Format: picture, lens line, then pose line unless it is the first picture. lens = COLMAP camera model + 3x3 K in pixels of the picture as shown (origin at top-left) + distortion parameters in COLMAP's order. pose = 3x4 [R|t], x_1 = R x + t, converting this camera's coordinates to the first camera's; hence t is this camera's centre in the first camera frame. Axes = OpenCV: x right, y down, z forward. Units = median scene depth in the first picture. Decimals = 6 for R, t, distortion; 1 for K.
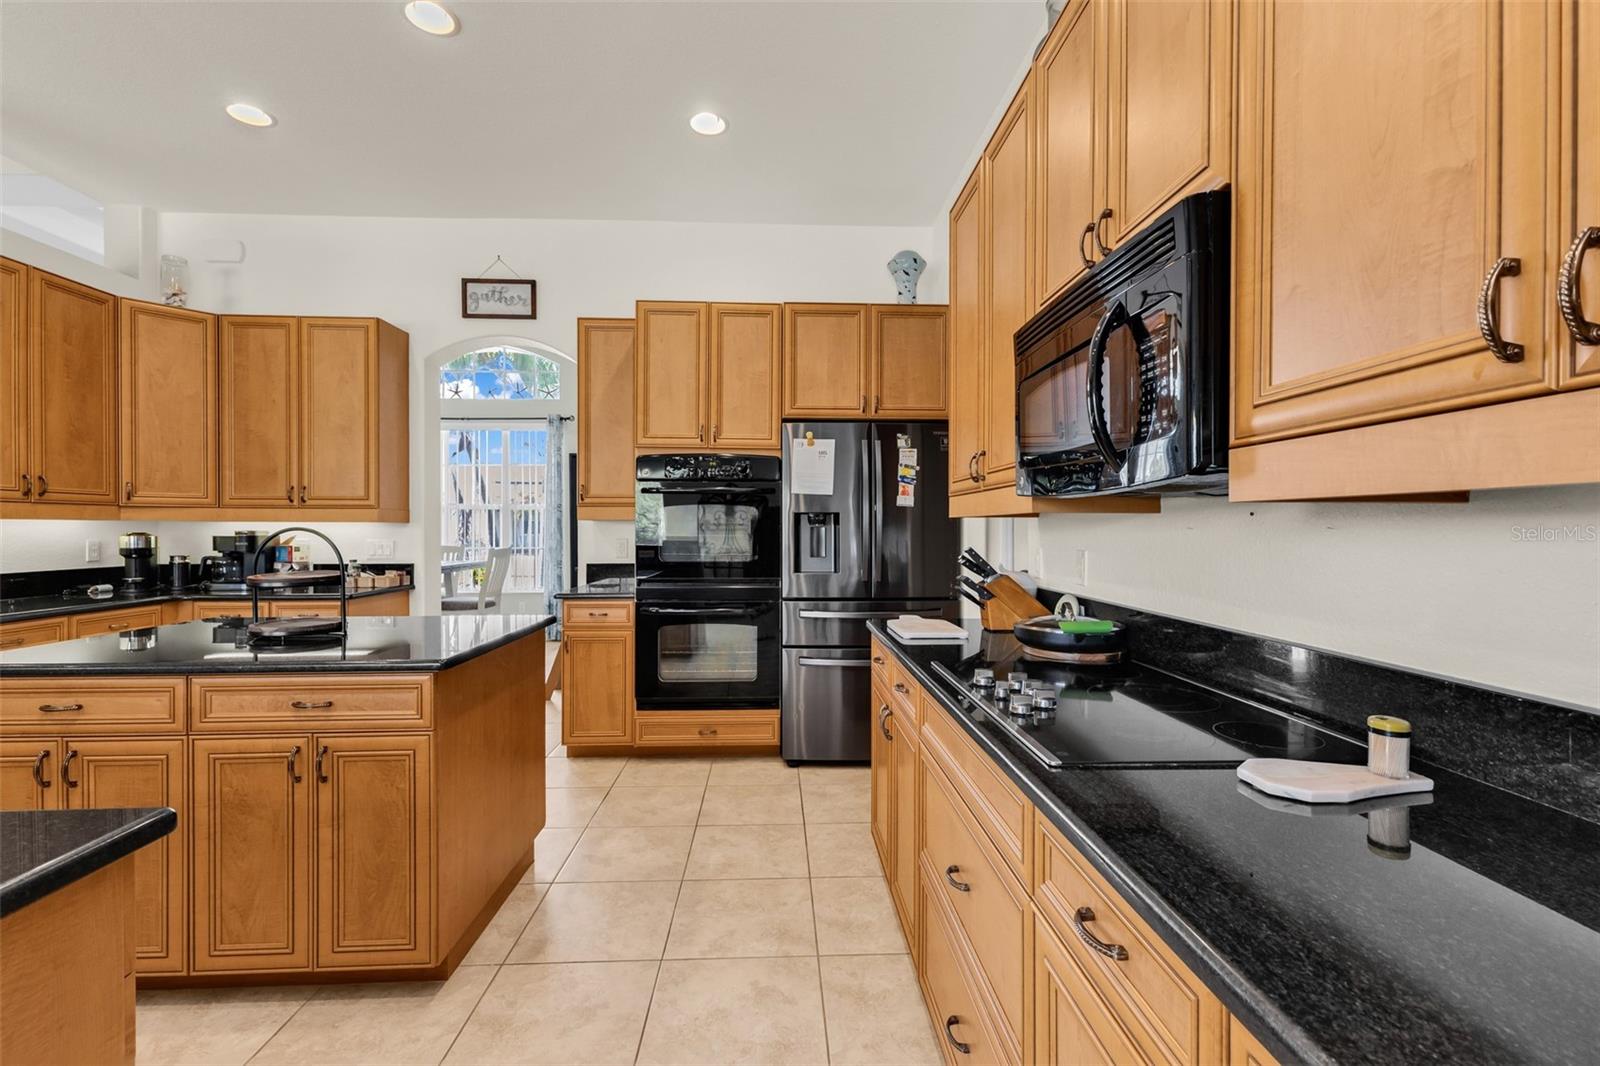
lens RADIAL K [[700.6, 0, 798.8], [0, 700.6, 529.7], [0, 0, 1]] dist [0.013050, -0.000187]
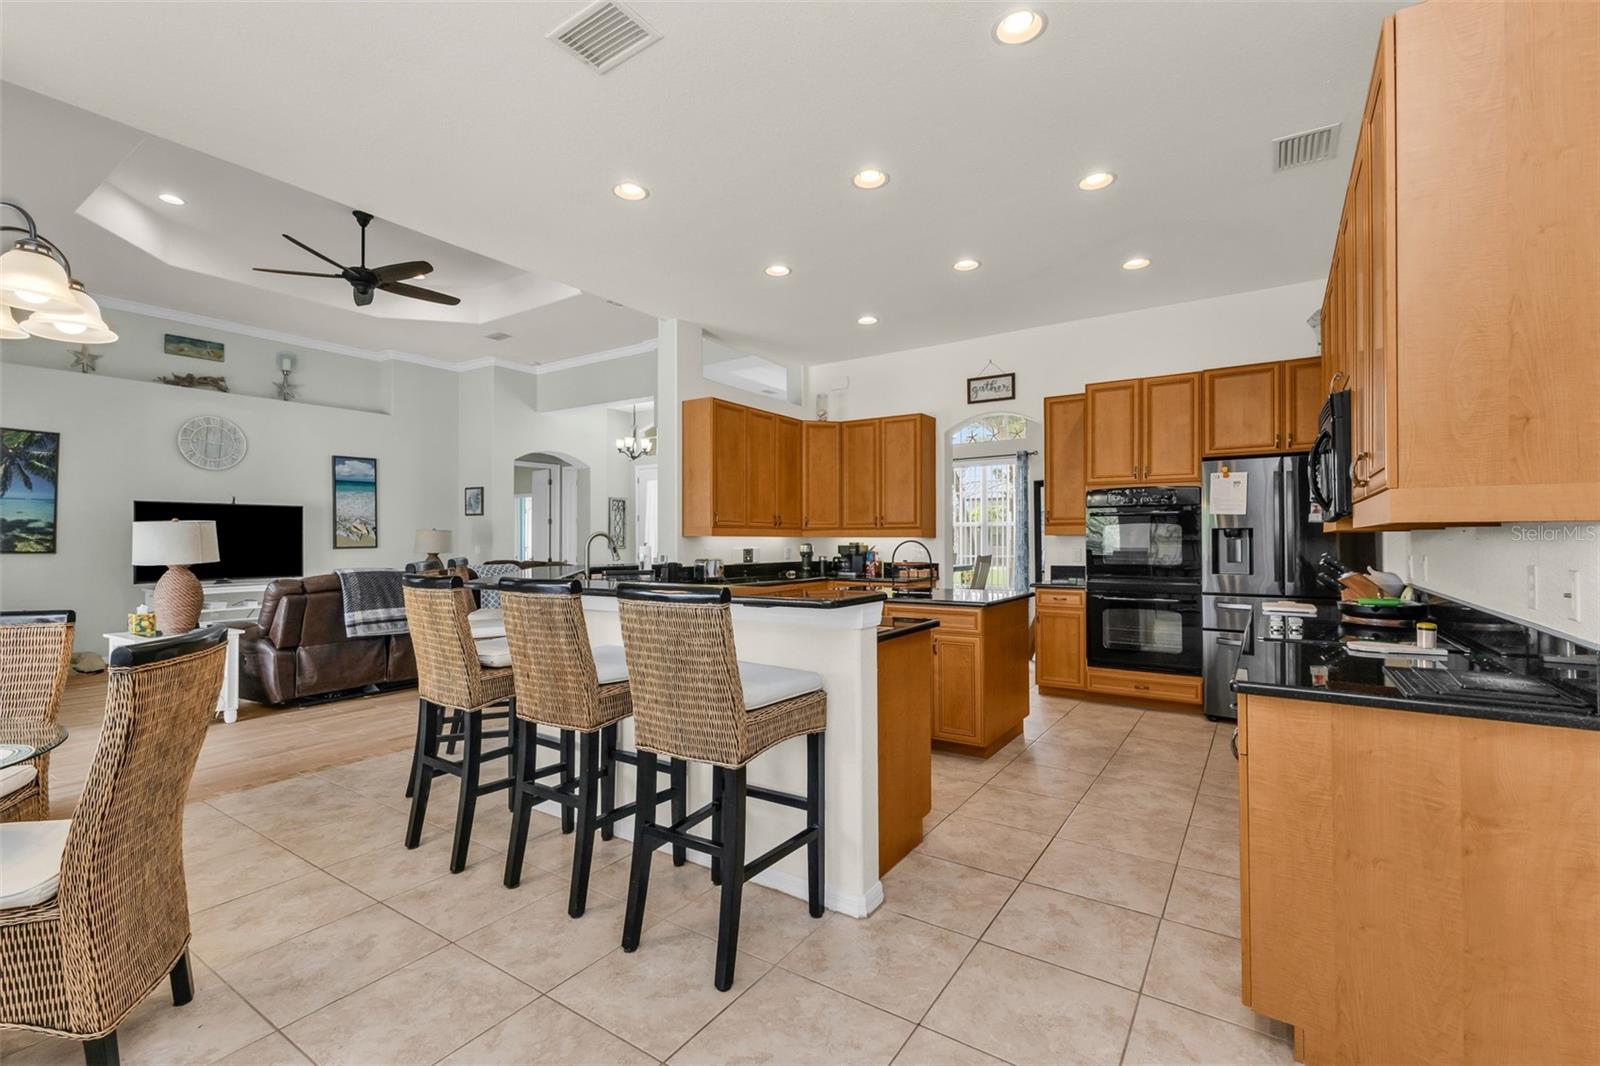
lens RADIAL K [[693.8, 0, 800.0], [0, 693.8, 531.9], [0, 0, 1]] dist [0.019574, -0.000119]
pose [[0.806800, -0.009641, -0.590745, 0.137541], [0.000465, 0.999877, -0.015683, 0.001964], [0.590824, 0.012378, 0.806706, -0.497760]]
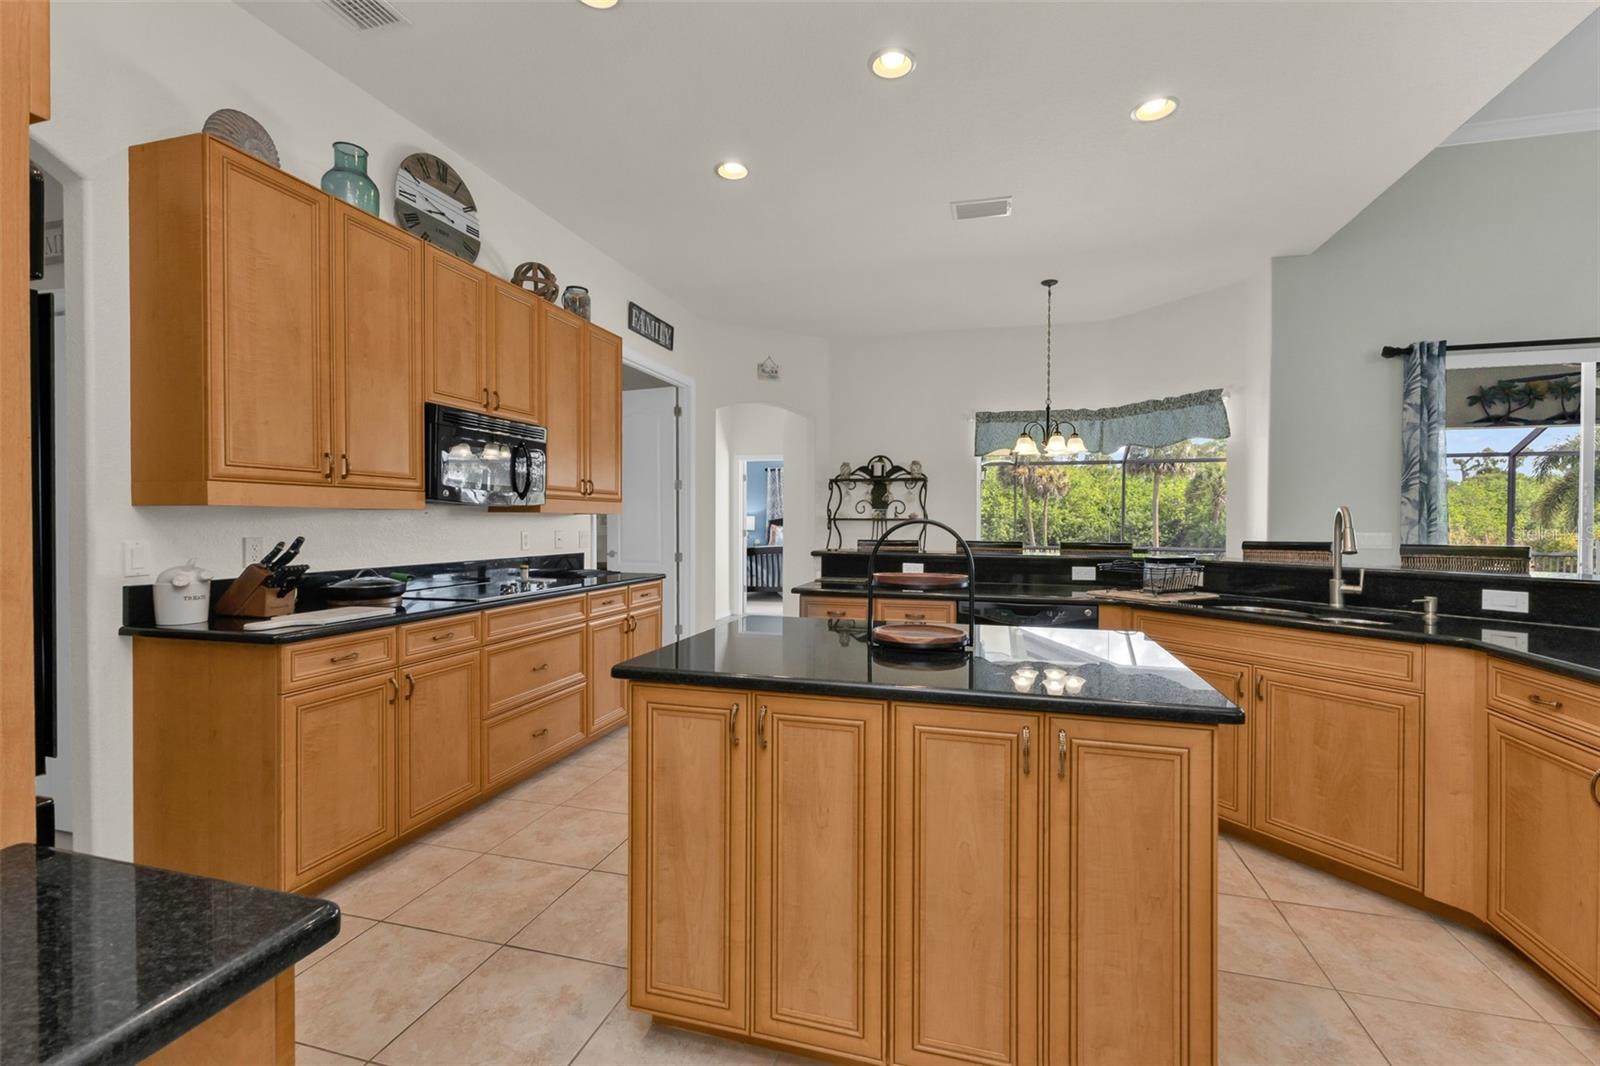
lens RADIAL K [[700.6, 0, 798.8], [0, 700.6, 529.7], [0, 0, 1]] dist [0.013050, -0.000187]
pose [[-0.949677, -0.009548, 0.313086, -0.496176], [-0.004321, 0.999840, 0.017385, -0.005104], [-0.313202, 0.015157, -0.949566, 1.104745]]
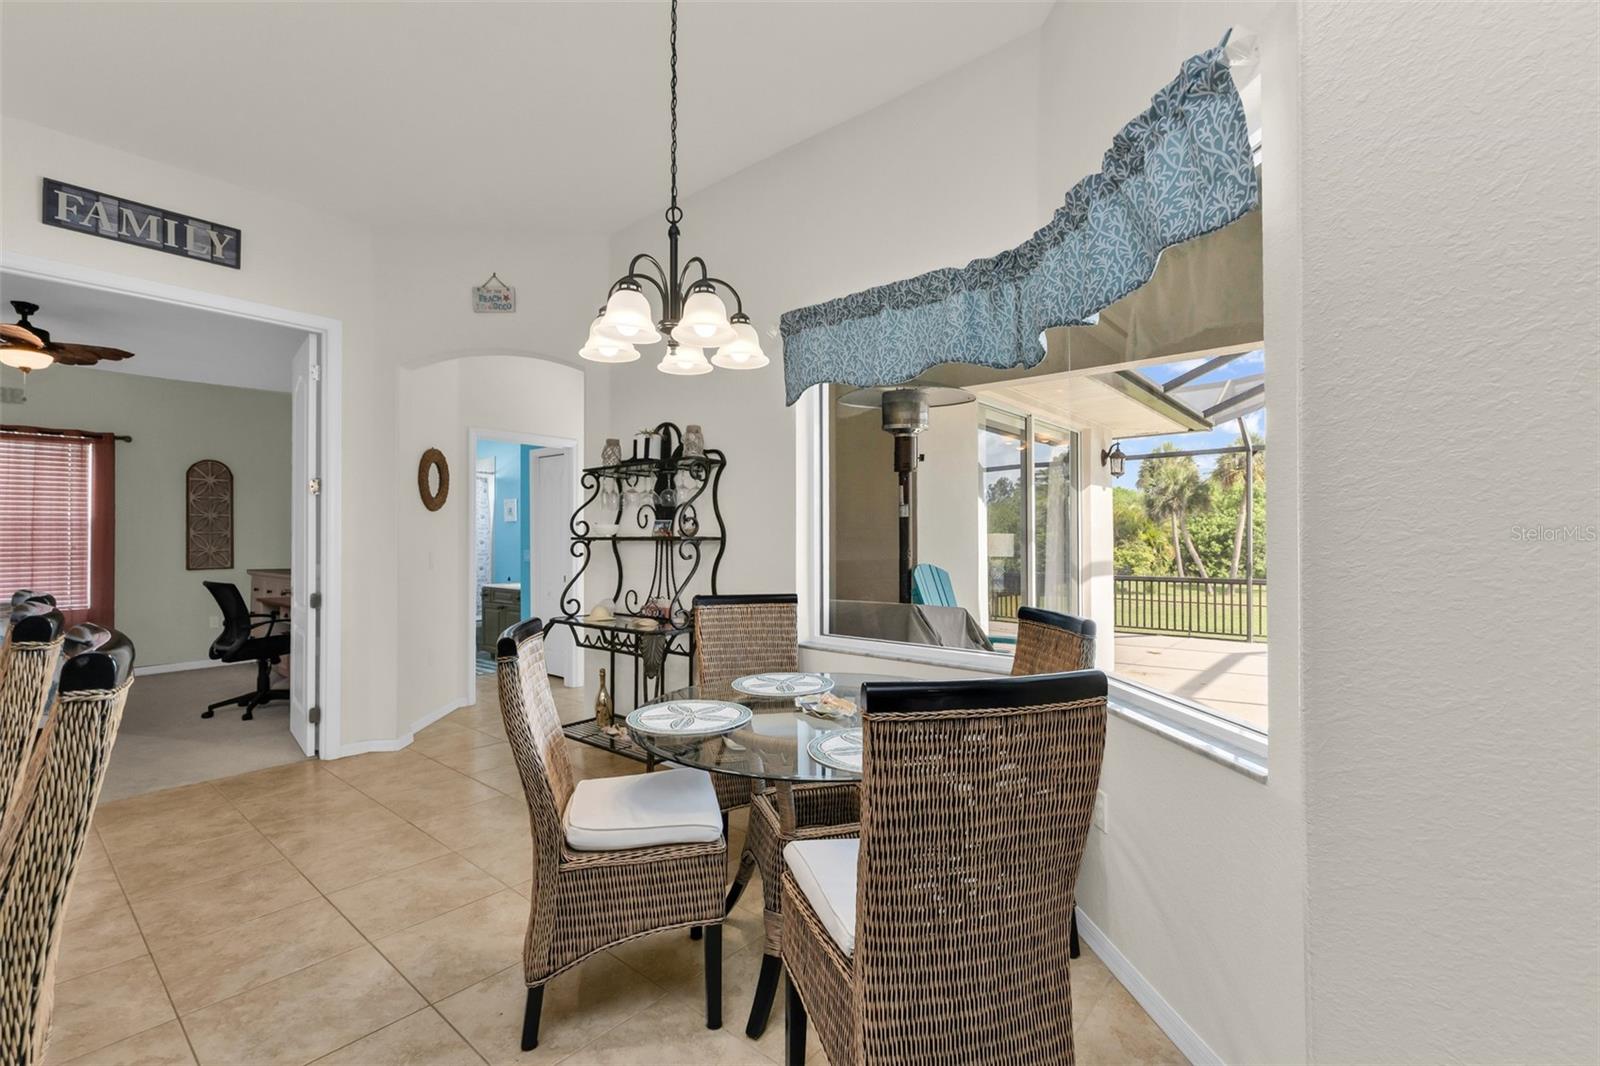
lens RADIAL K [[708.9, 0, 797.9], [0, 708.9, 532.8], [0, 0, 1]] dist [0.001084, -0.000764]
pose [[-0.732152, 0.009609, 0.681074, -0.968388], [0.003897, 0.999943, -0.009919, 0.001490], [-0.681131, -0.004608, -0.732147, -0.122757]]
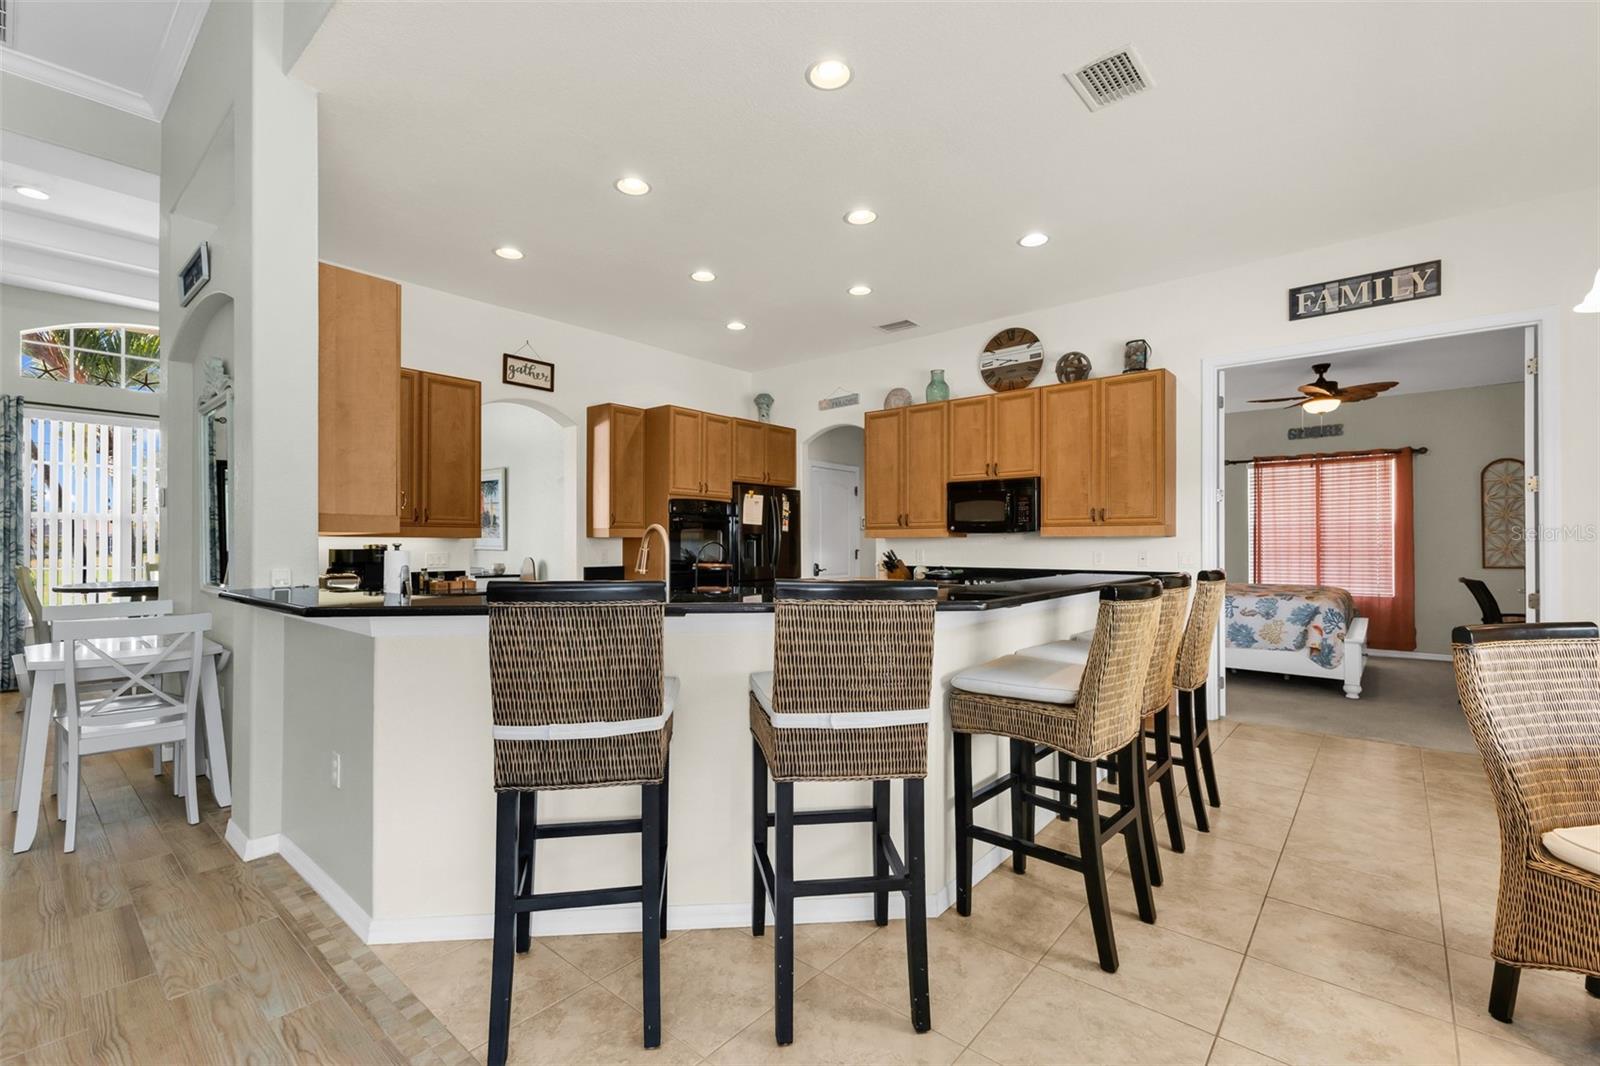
lens RADIAL K [[695.4, 0, 793.6], [0, 695.4, 540.4], [0, 0, 1]] dist [0.022994, -0.007895]
pose [[0.679228, 0.001716, 0.733926, -1.210759], [0.003557, 0.999978, -0.005630, 0.003110], [-0.733919, 0.006434, 0.679207, -0.320845]]
